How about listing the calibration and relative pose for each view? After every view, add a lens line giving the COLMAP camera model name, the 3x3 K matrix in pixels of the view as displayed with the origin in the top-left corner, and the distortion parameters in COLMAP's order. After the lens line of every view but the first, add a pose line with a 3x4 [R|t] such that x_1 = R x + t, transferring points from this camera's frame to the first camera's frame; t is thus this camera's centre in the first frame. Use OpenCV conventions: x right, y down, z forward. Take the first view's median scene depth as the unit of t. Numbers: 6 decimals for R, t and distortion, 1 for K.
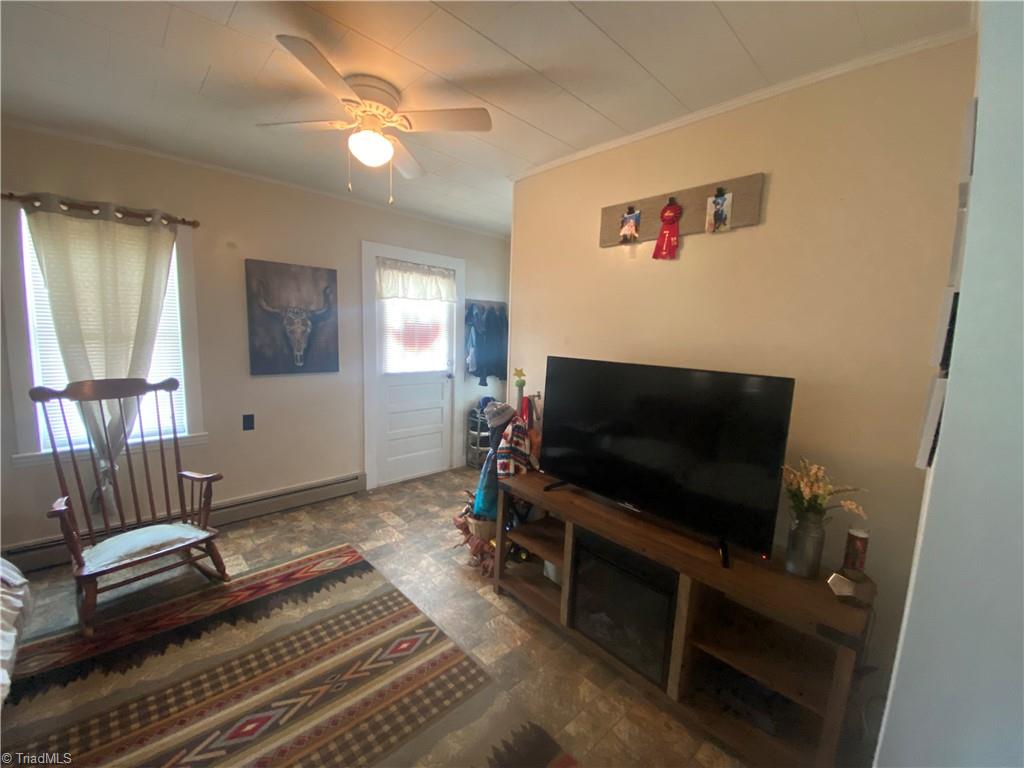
lens RADIAL K [[417.1, 0, 512.0], [0, 417.1, 384.0], [0, 0, 1]] dist [-0.000837, -0.000232]
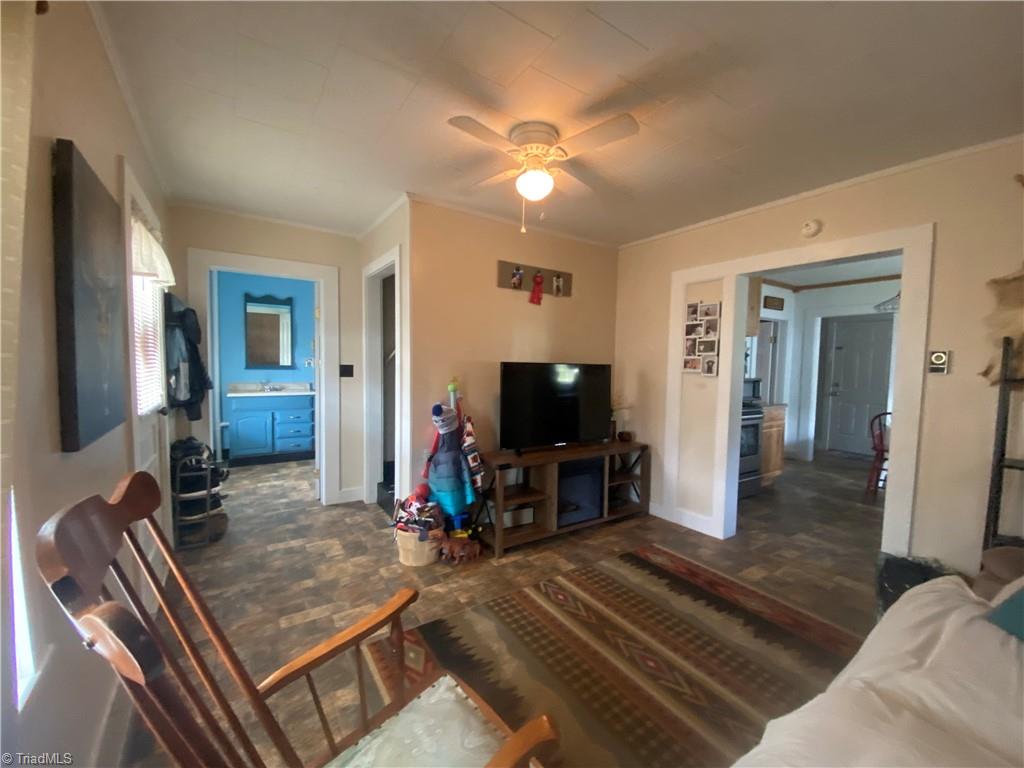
lens RADIAL K [[417.1, 0, 512.0], [0, 417.1, 384.0], [0, 0, 1]] dist [-0.000837, -0.000232]
pose [[0.160622, -0.081861, 0.983615, -1.400027], [0.110501, 0.991781, 0.064496, -0.092036], [-0.980811, 0.098331, 0.168348, 0.842293]]
